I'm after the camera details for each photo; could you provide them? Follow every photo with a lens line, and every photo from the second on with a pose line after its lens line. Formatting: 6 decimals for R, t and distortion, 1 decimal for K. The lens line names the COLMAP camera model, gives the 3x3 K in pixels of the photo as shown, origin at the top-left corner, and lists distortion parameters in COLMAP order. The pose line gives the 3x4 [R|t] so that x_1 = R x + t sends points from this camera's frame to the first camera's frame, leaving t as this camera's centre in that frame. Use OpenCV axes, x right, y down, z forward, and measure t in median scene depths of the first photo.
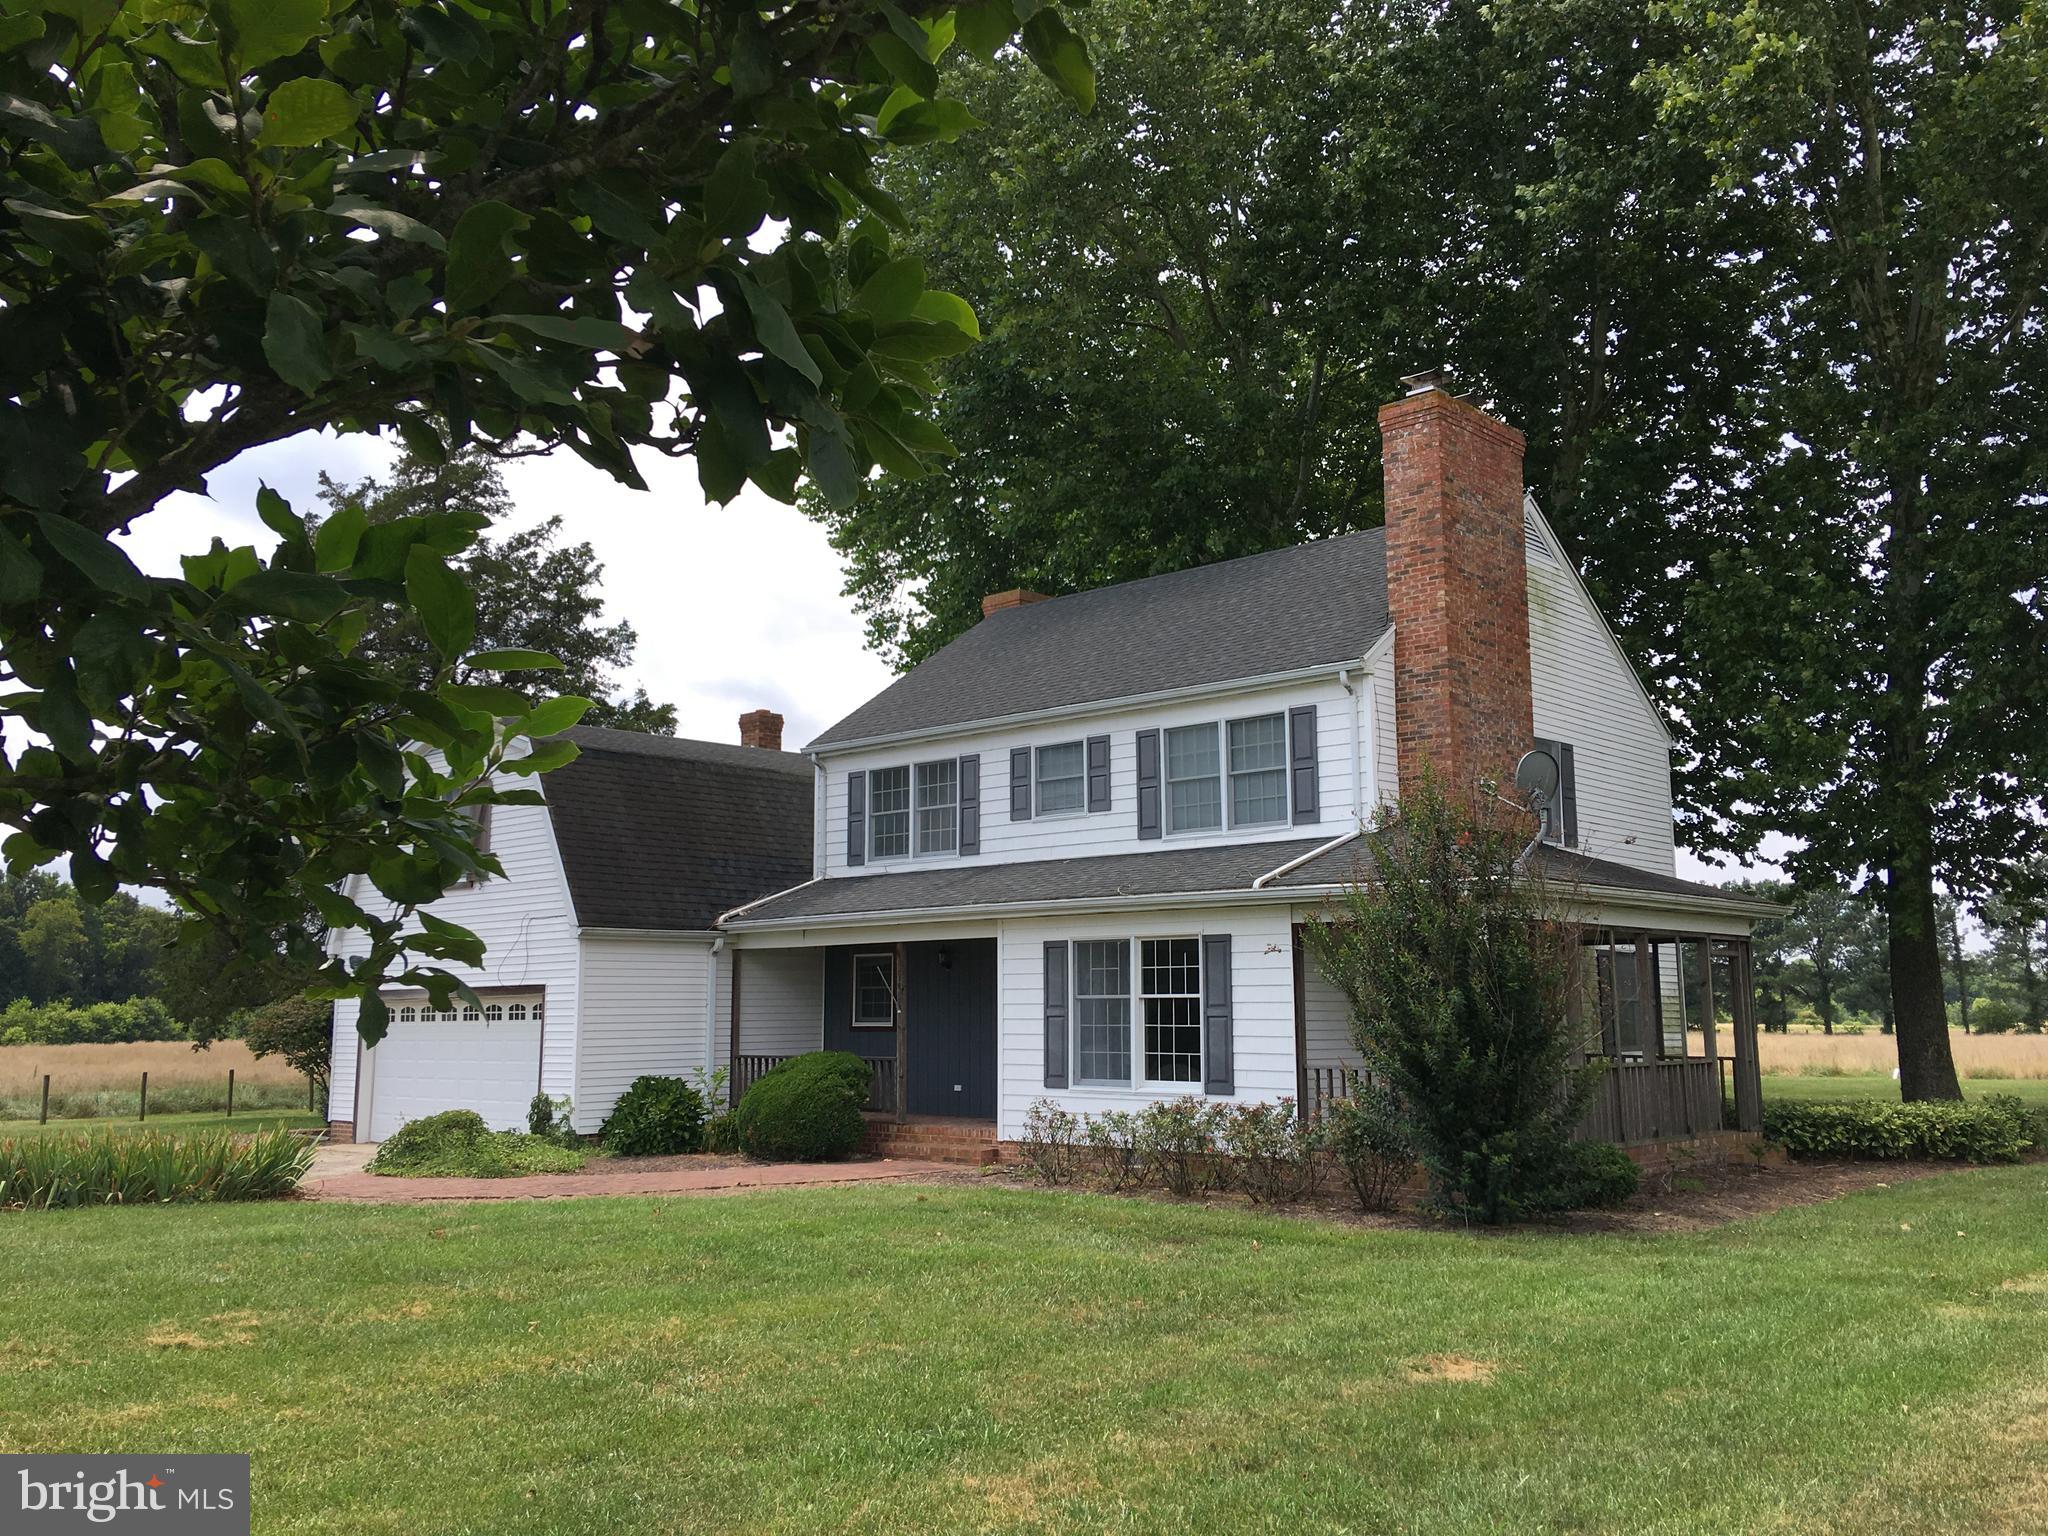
lens RADIAL K [[1734.6, 0, 1018.9], [0, 1734.6, 727.9], [0, 0, 1]] dist [0.060289, 0.003630]
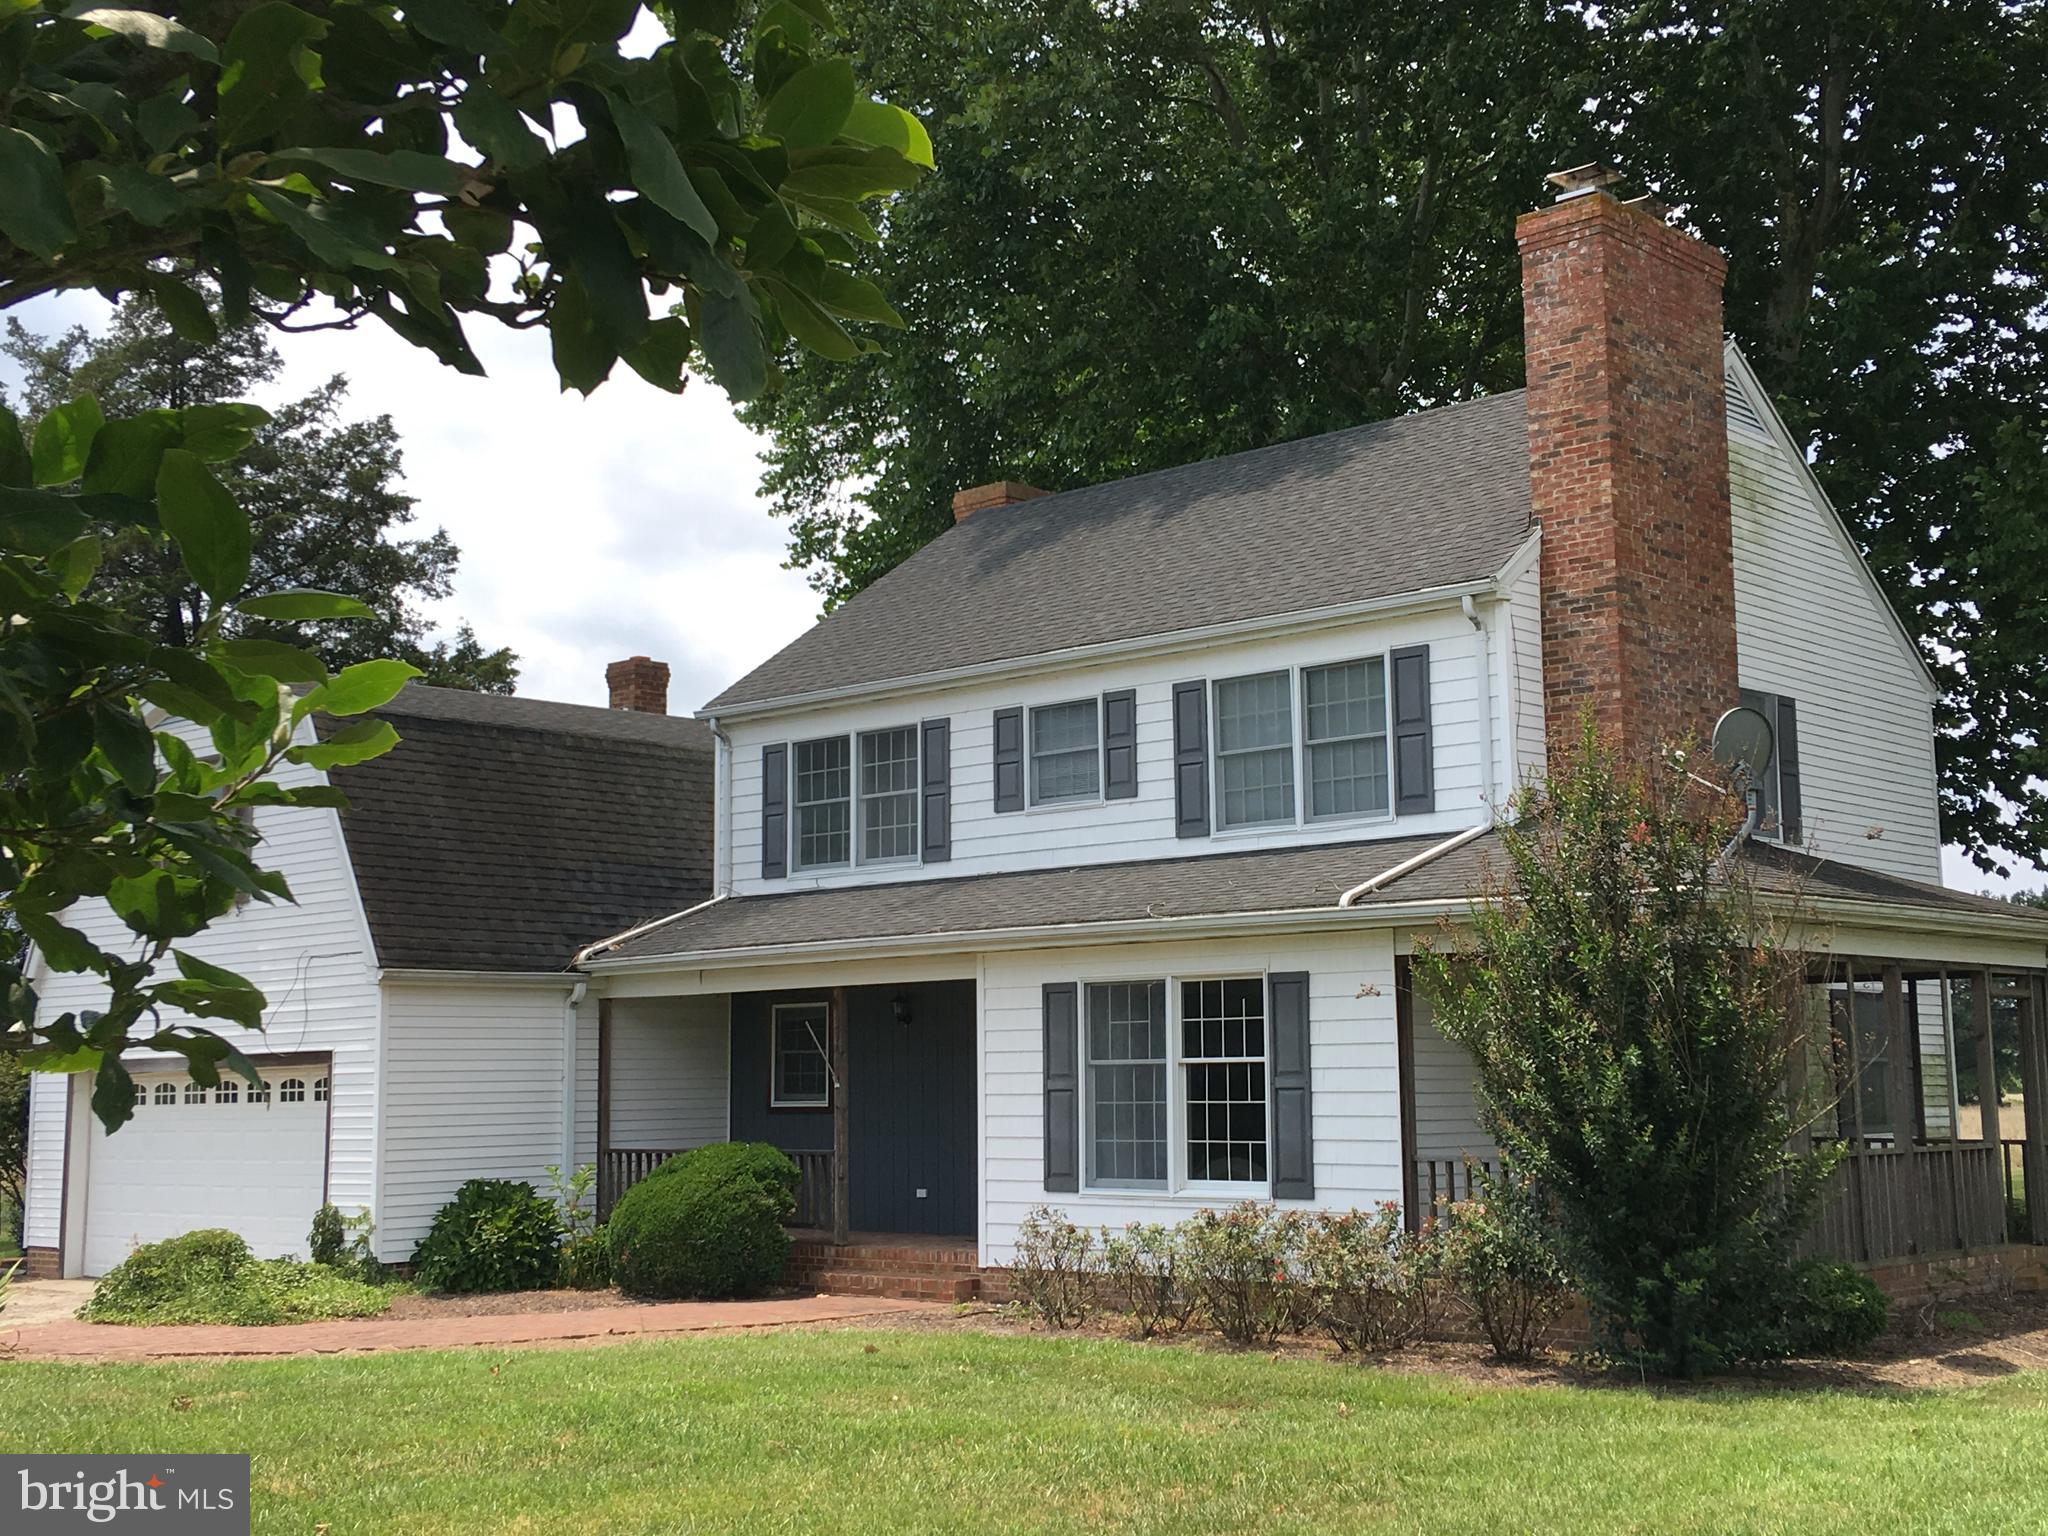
lens RADIAL K [[2489.1, 0, 1022.1], [0, 2489.1, 713.4], [0, 0, 1]] dist [0.061401, -0.009326]
pose [[0.999959, -0.006797, 0.005920, 0.000726], [0.006715, 0.999883, 0.013740, -0.000305], [-0.006013, -0.013700, 0.999888, -0.005472]]
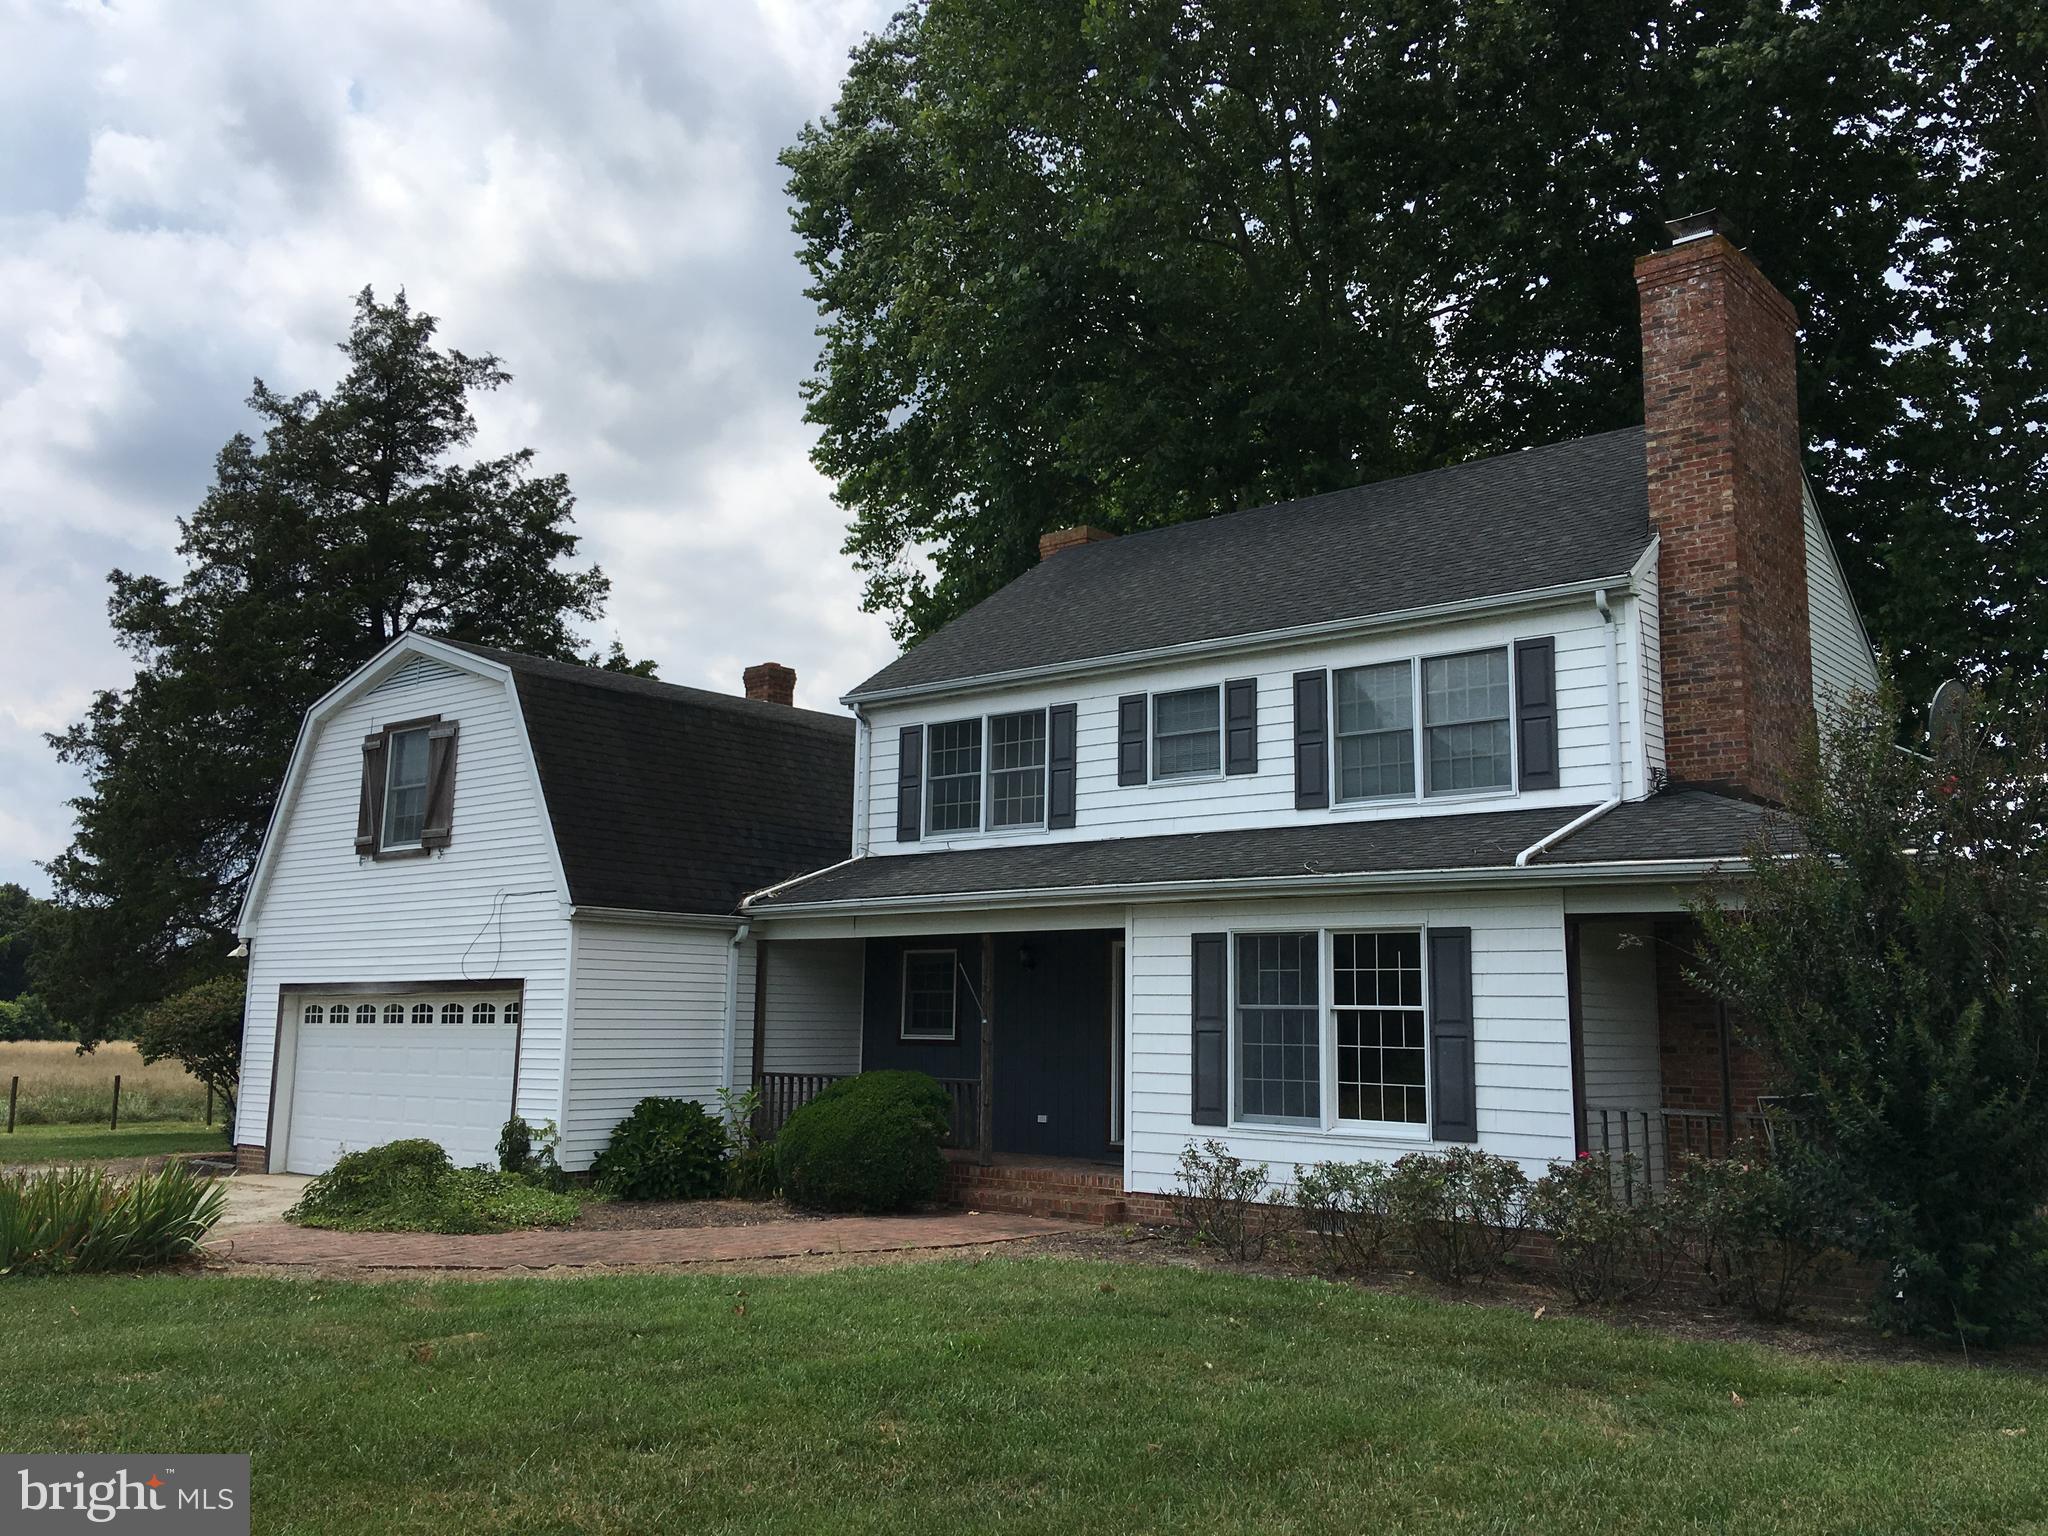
lens RADIAL K [[1733.1, 0, 1026.4], [0, 1733.1, 736.1], [0, 0, 1]] dist [0.092086, -0.104182]
pose [[0.998492, 0.027326, 0.047610, -0.097833], [-0.027110, 0.999619, -0.005183, 0.040936], [-0.047734, 0.003884, 0.998853, 0.231105]]
